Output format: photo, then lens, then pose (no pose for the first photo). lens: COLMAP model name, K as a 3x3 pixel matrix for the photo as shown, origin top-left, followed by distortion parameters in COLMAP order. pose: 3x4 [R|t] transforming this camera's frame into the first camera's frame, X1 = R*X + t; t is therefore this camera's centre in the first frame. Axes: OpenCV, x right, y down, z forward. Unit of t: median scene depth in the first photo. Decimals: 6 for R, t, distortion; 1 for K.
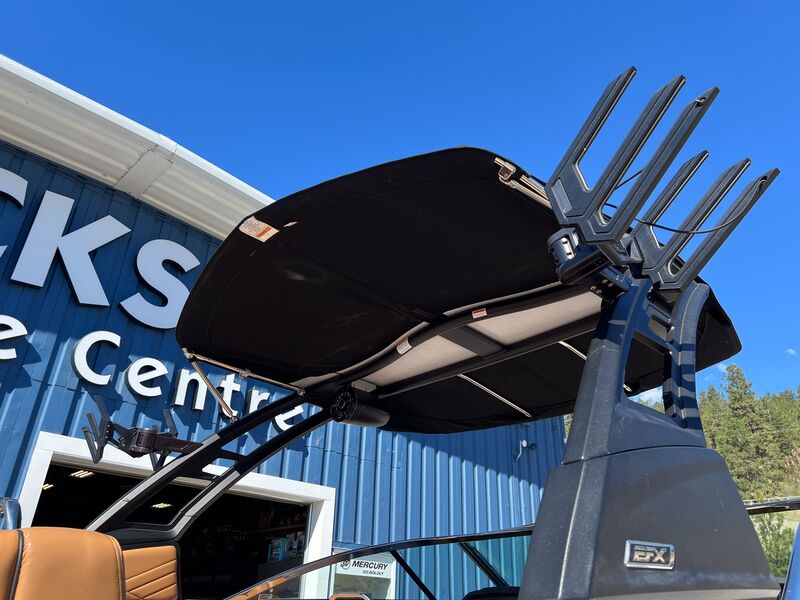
lens RADIAL K [[595.7, 0, 401.7], [0, 595.7, 288.2], [0, 0, 1]] dist [0.000879, 0.000873]
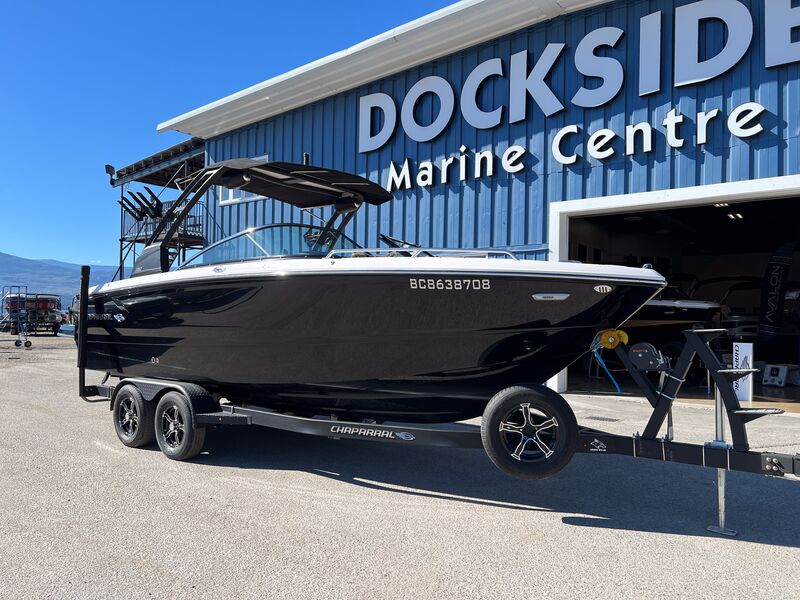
lens RADIAL K [[593.0, 0, 391.3], [0, 593.0, 300.8], [0, 0, 1]] dist [0.060765, -0.081747]
pose [[0.127424, -0.042173, -0.990951, 0.789394], [0.476074, 0.879083, 0.023805, 0.189866], [0.870125, -0.474799, 0.132094, 0.226378]]
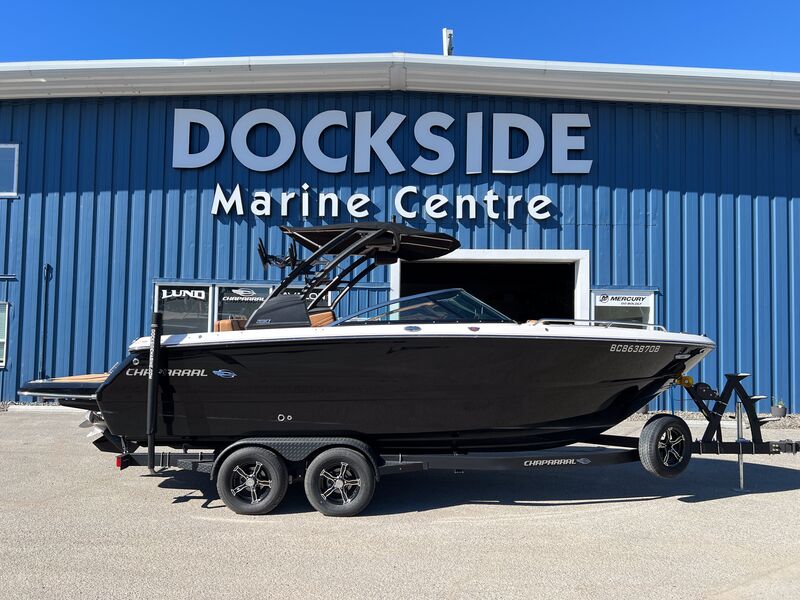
lens RADIAL K [[593.0, 0, 391.3], [0, 593.0, 300.8], [0, 0, 1]] dist [0.060765, -0.081747]
pose [[0.698748, -0.045590, -0.713914, 0.619530], [0.349270, 0.892678, 0.284845, -0.125403], [0.624309, -0.448383, 0.639680, -0.244848]]
